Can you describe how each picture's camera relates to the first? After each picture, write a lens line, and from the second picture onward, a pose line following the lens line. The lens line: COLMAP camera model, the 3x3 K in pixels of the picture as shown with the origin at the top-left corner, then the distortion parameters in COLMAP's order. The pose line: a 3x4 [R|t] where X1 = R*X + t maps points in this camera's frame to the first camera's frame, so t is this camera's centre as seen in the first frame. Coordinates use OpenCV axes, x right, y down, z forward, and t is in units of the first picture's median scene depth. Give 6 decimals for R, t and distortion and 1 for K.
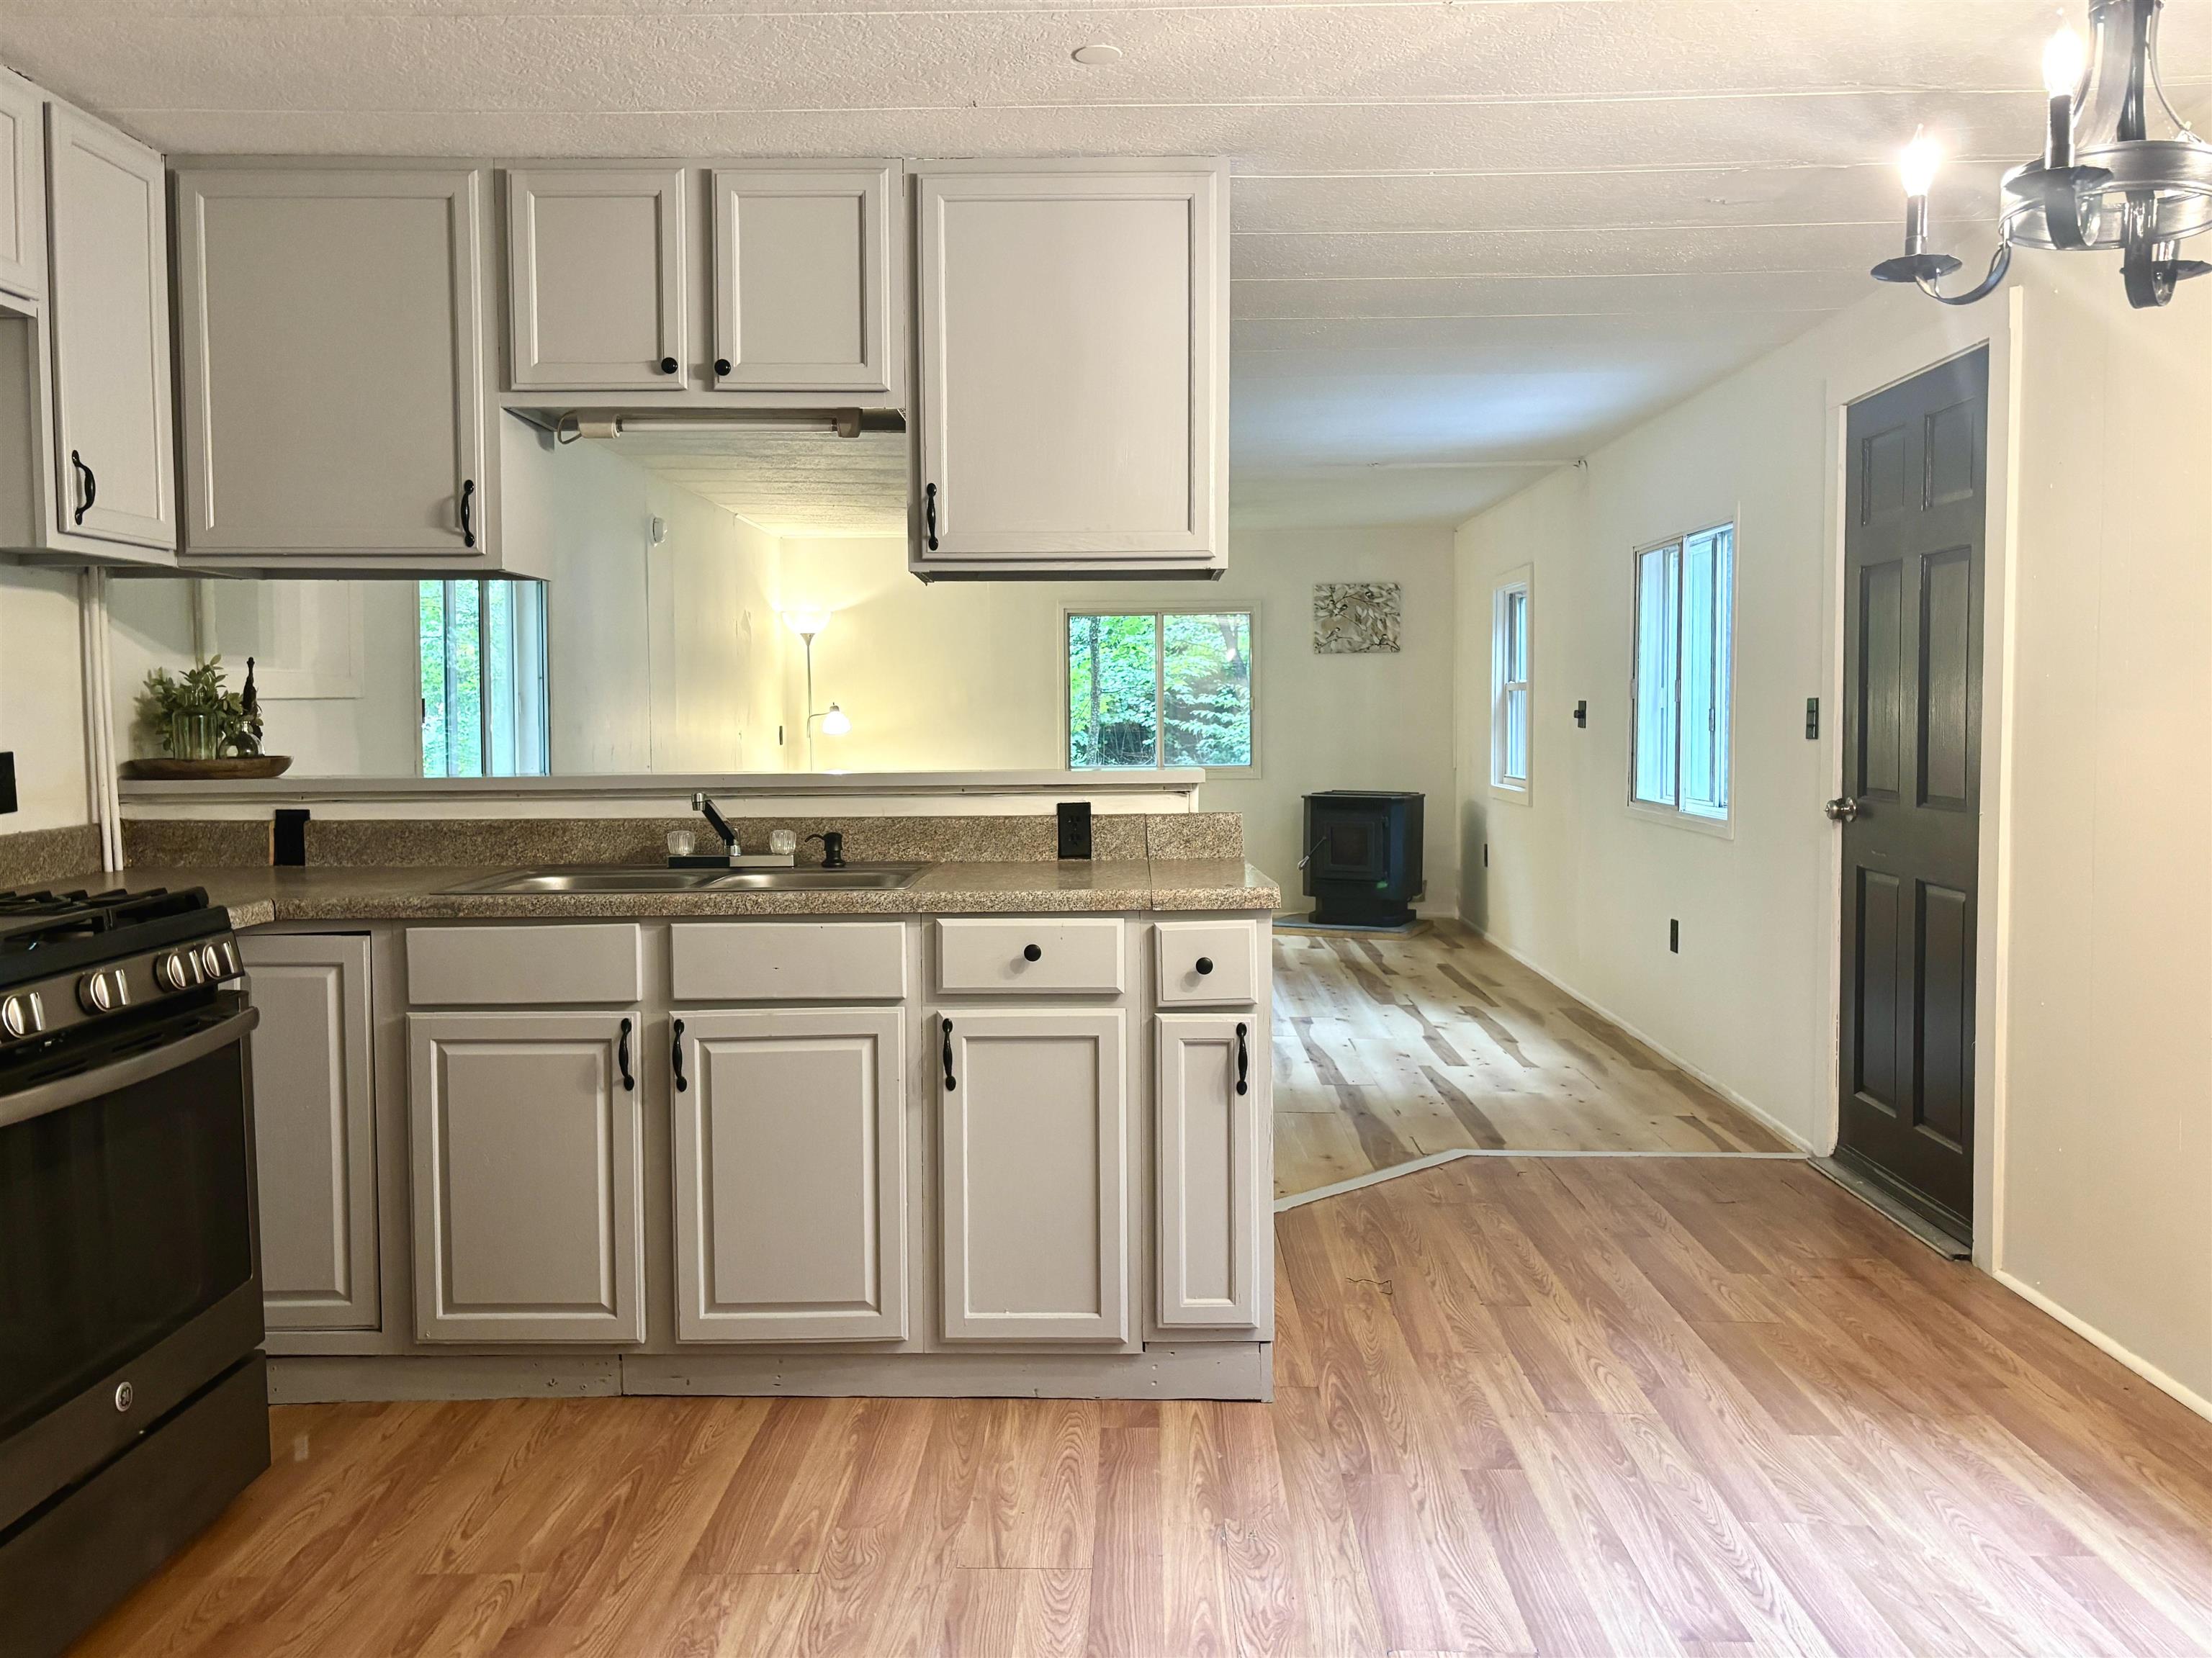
lens RADIAL K [[1666.6, 0, 1109.9], [0, 1666.6, 824.4], [0, 0, 1]] dist [0.006079, -0.000884]
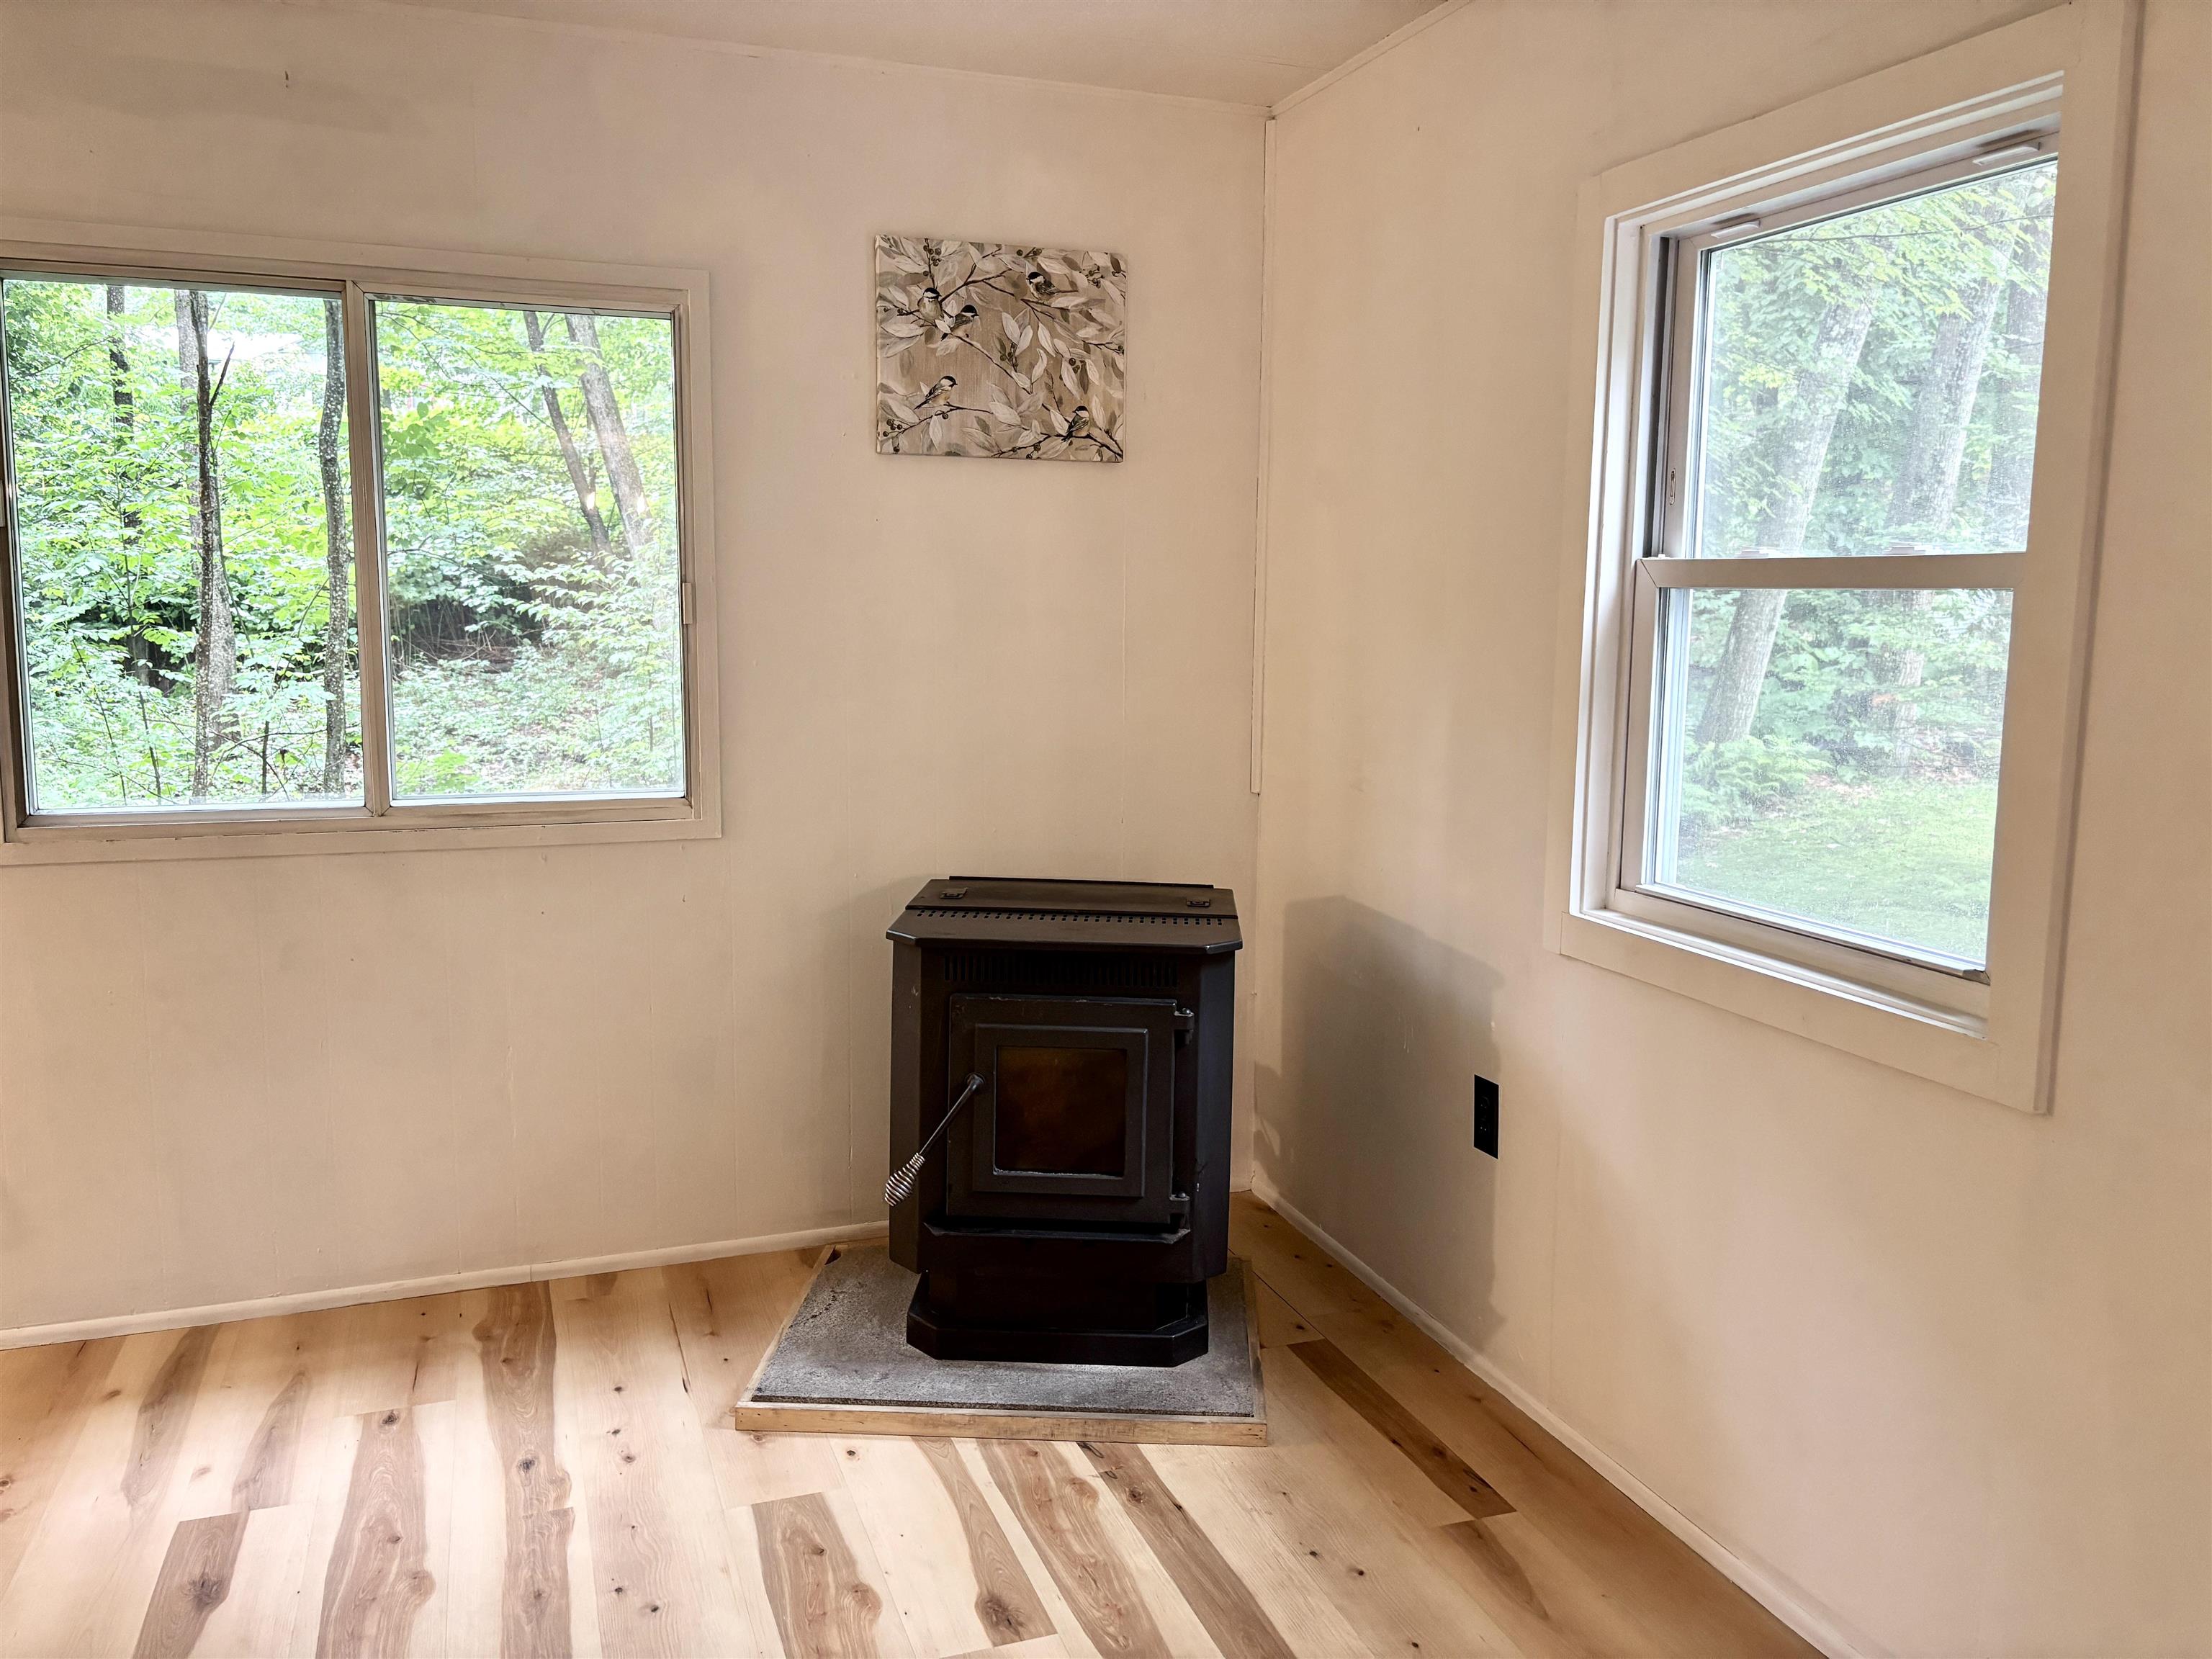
lens RADIAL K [[1666.7, 0, 1114.9], [0, 1666.7, 826.0], [0, 0, 1]] dist [0.006079, -0.000884]
pose [[0.929950, -0.035562, 0.365963, 0.043942], [0.007710, 0.996979, 0.077288, -0.055016], [-0.367606, -0.069053, 0.927414, 0.676328]]
